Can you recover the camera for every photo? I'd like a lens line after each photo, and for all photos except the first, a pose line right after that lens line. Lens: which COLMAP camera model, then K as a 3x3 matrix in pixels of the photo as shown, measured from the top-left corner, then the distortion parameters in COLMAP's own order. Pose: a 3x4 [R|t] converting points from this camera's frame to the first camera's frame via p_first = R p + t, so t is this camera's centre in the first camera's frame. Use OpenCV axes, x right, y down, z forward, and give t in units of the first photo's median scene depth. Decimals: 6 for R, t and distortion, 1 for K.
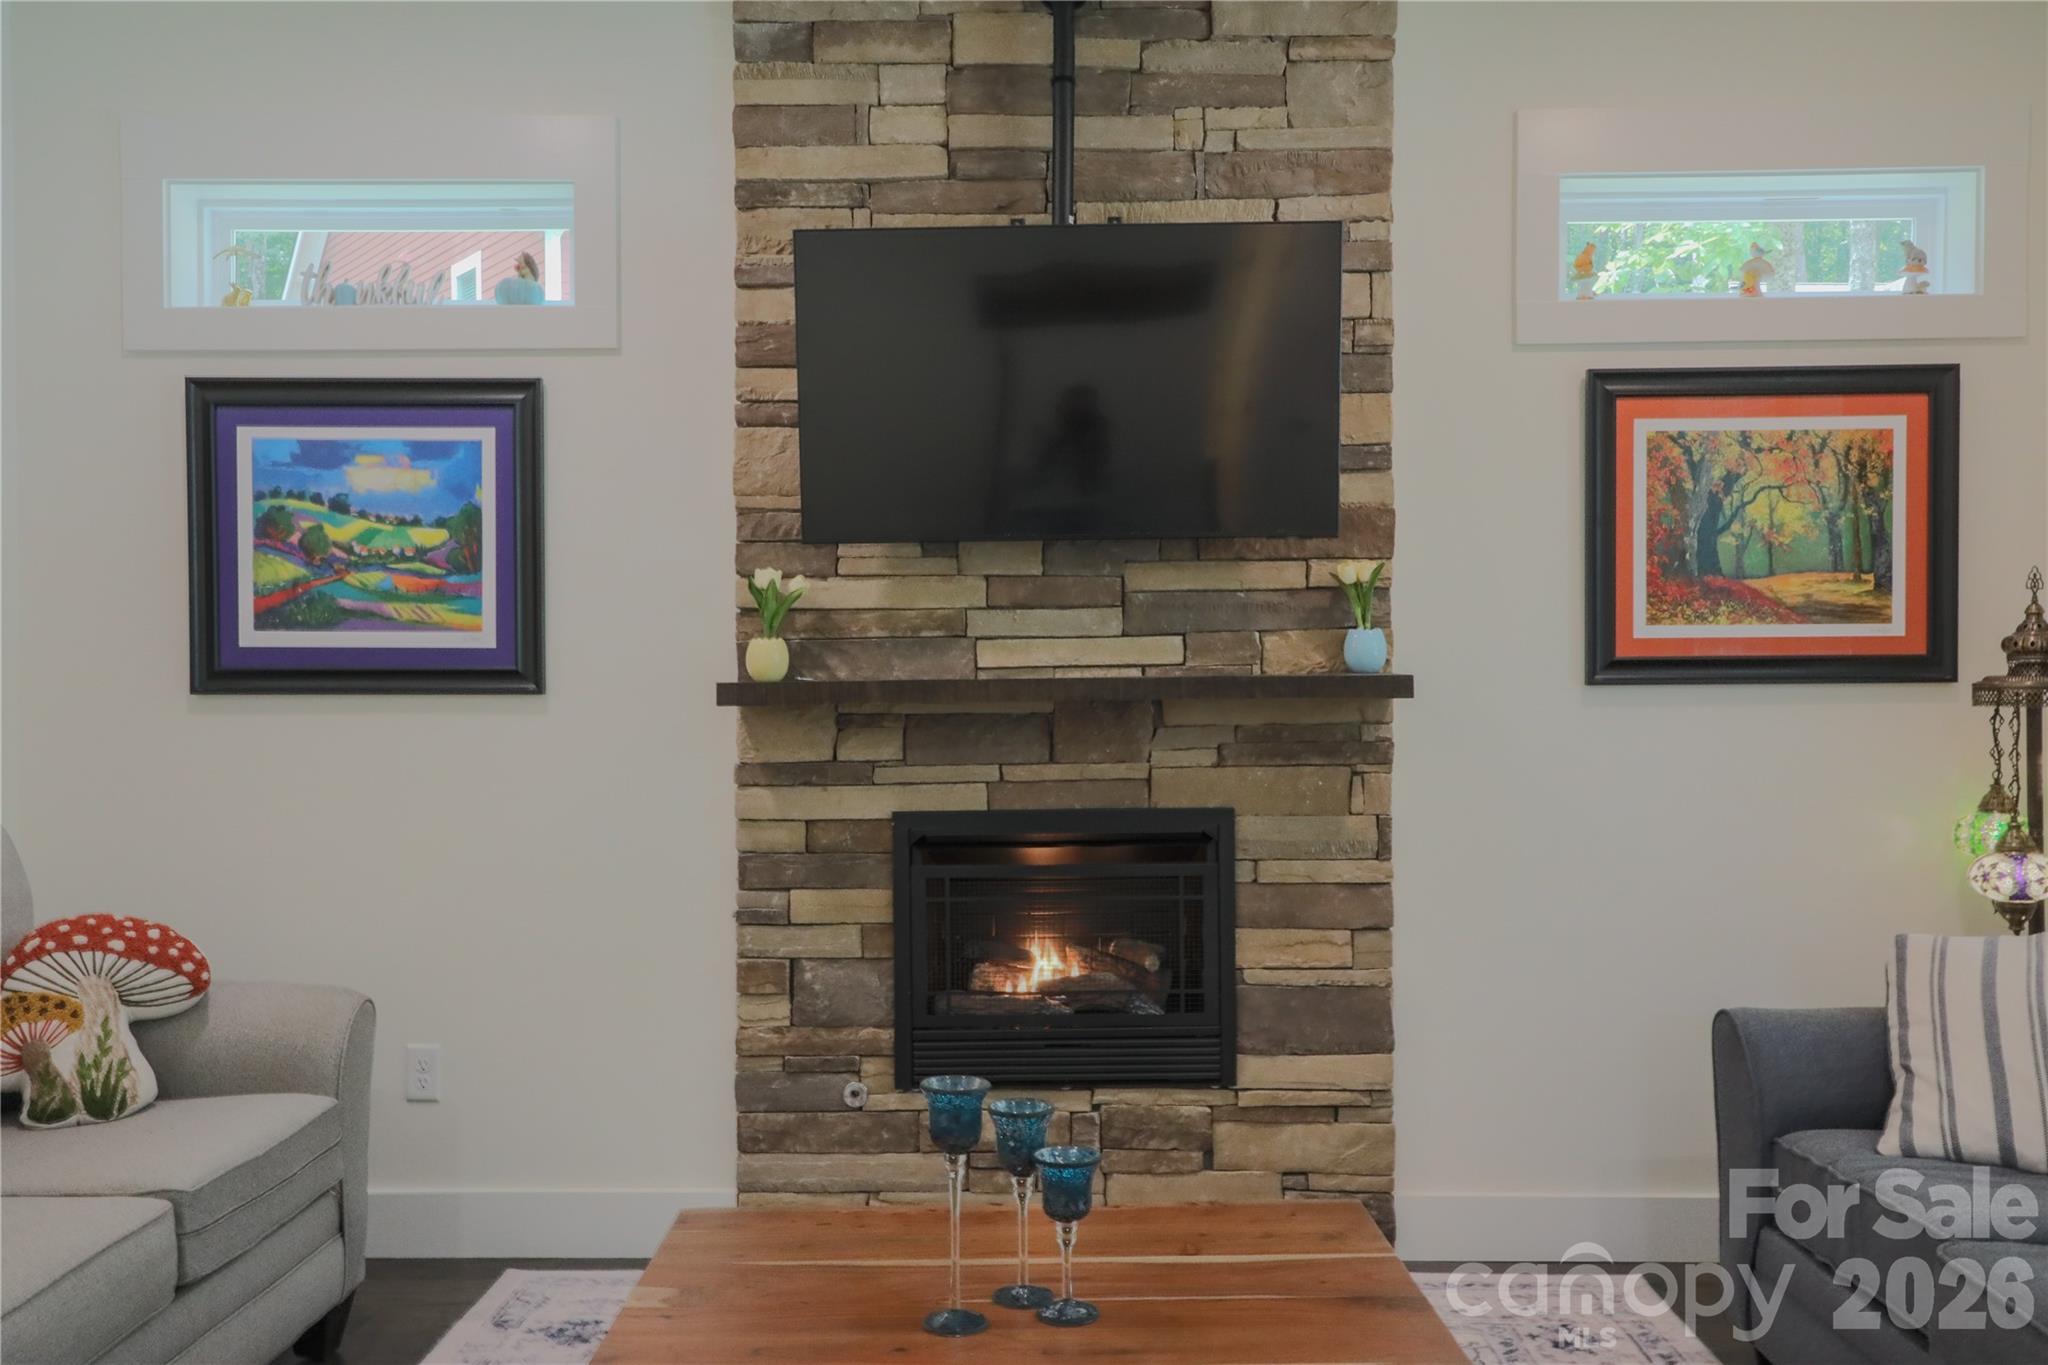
lens RADIAL K [[1825.0, 0, 1024.0], [0, 1825.0, 682.5], [0, 0, 1]] dist [0.007715, 0.134777]
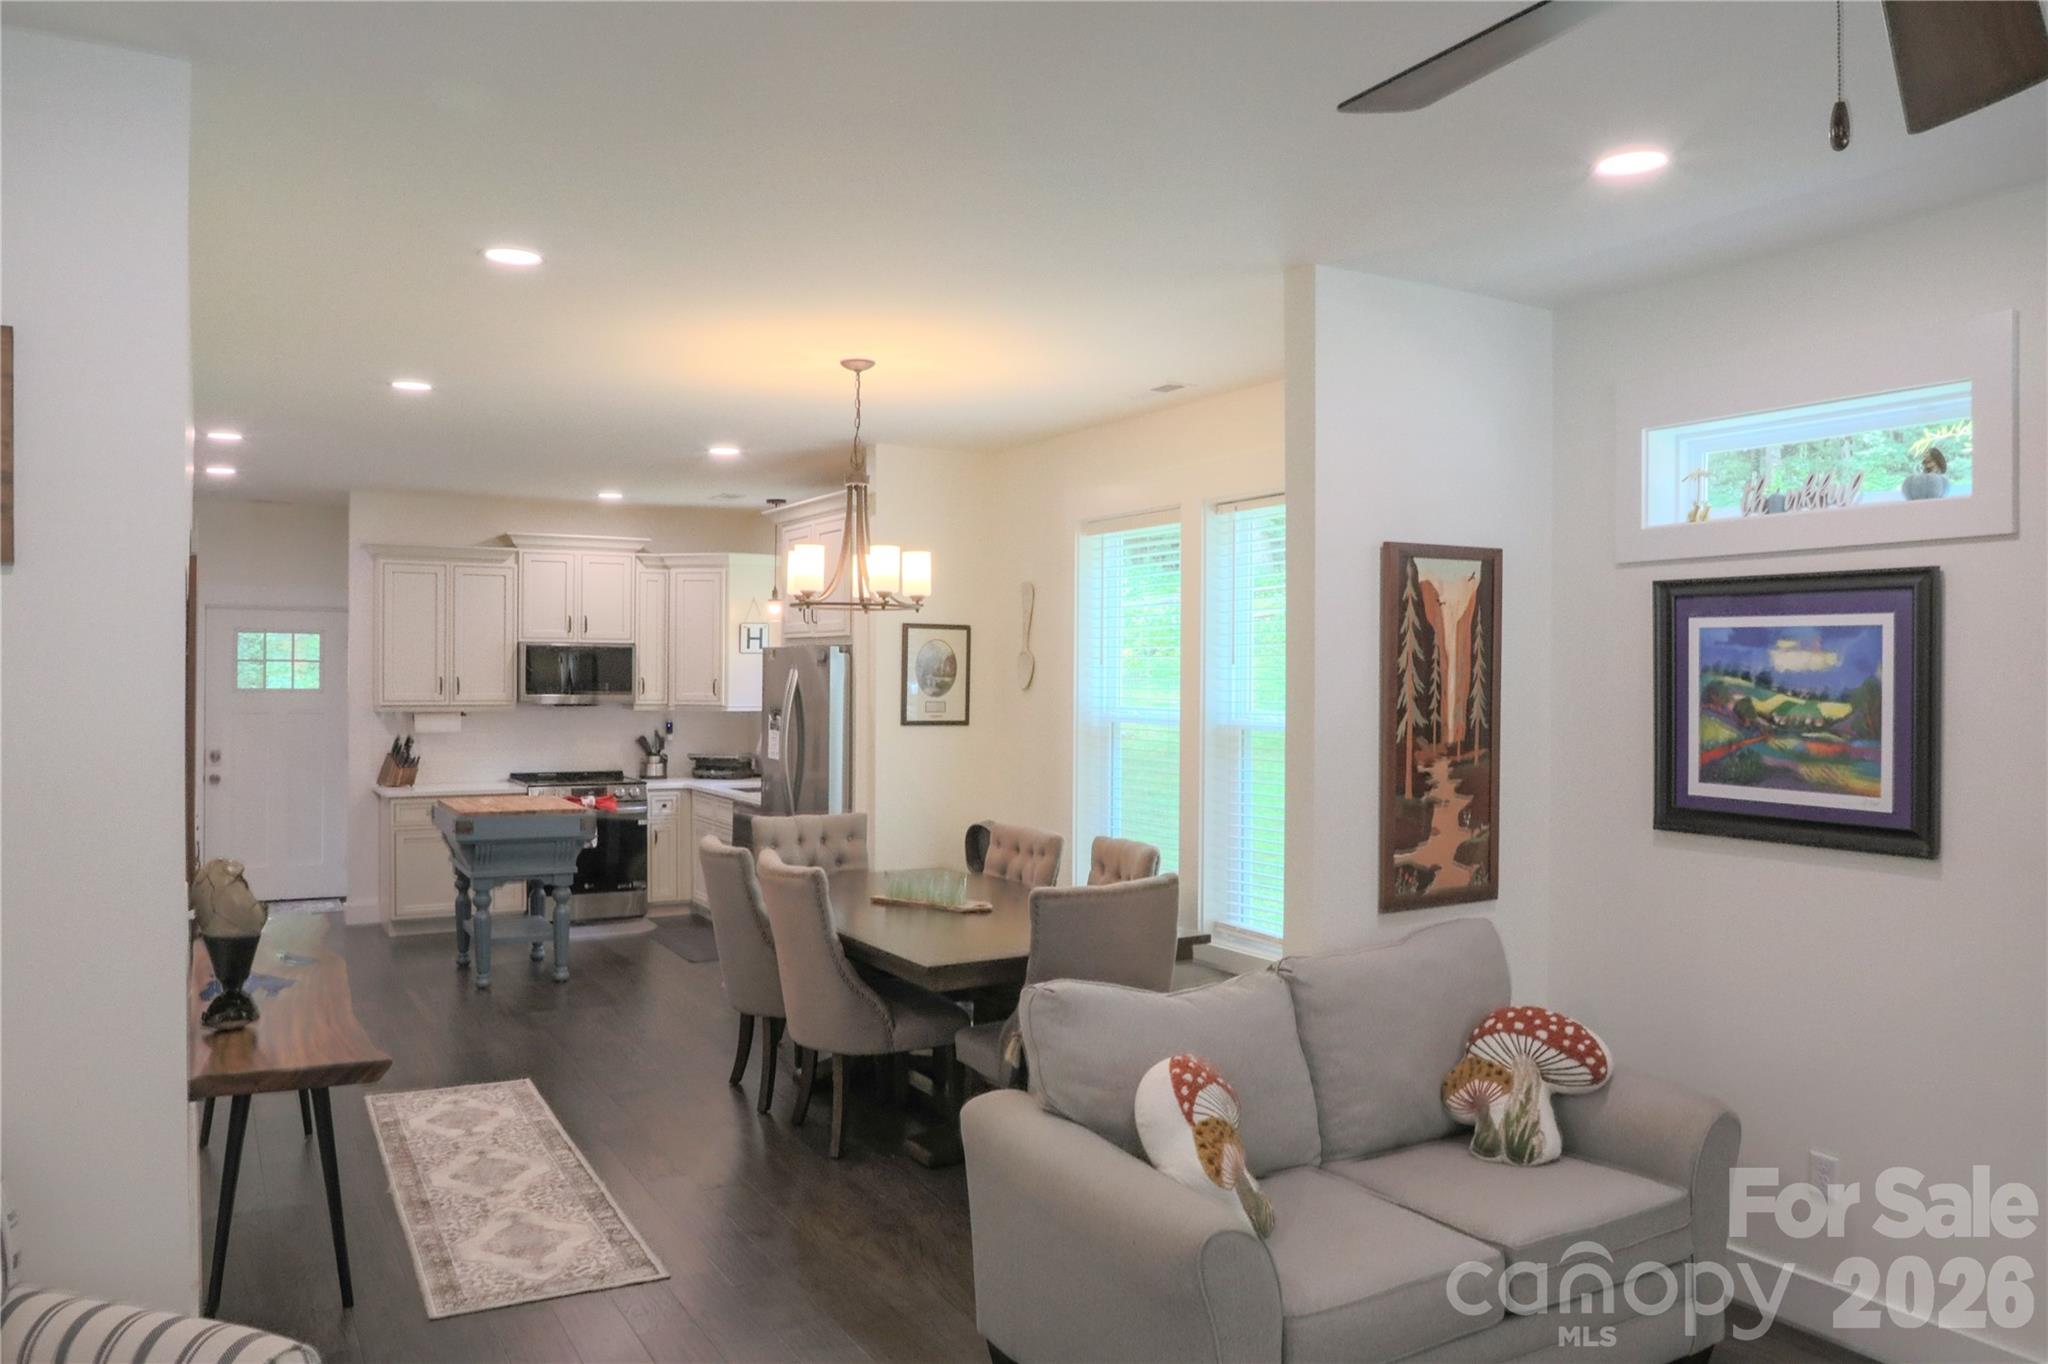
lens RADIAL K [[1493.6, 0, 1032.2], [0, 1493.6, 678.2], [0, 0, 1]] dist [-0.047681, 0.003652]
pose [[0.534700, 0.011471, -0.844964, 0.180739], [-0.016724, 0.999856, 0.002991, -0.095180], [0.844876, 0.012532, 0.534815, 0.094177]]
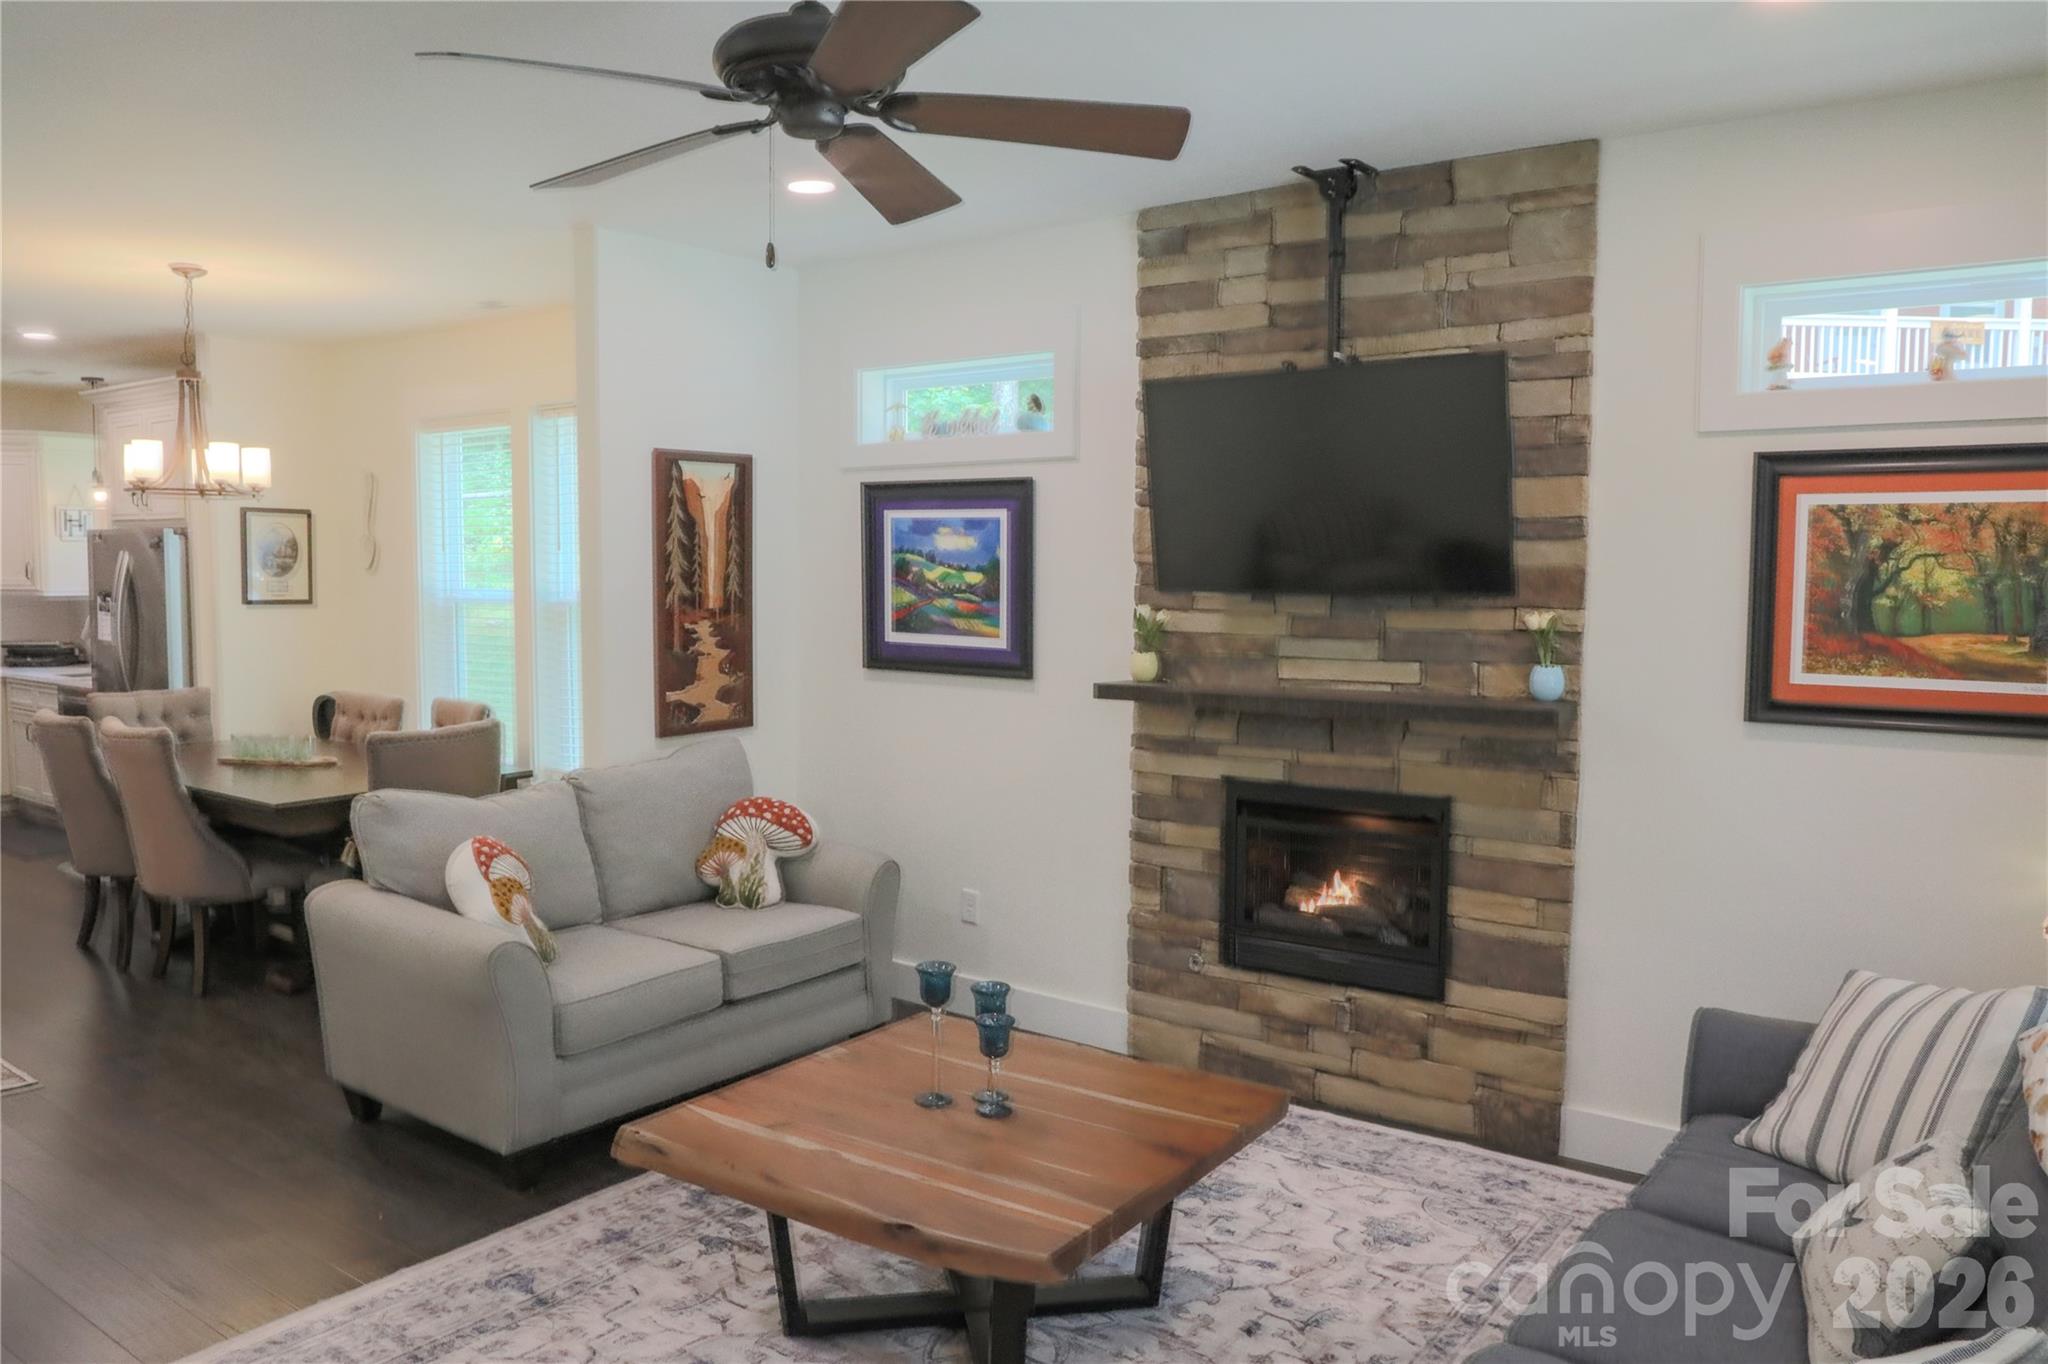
lens RADIAL K [[1524.1, 0, 1019.7], [0, 1524.1, 674.9], [0, 0, 1]] dist [-0.031729, 0.005860]
pose [[0.813907, 0.051768, -0.578684, 0.489375], [-0.014865, 0.997552, 0.068332, -0.087977], [0.580804, -0.047014, 0.812684, -0.064648]]
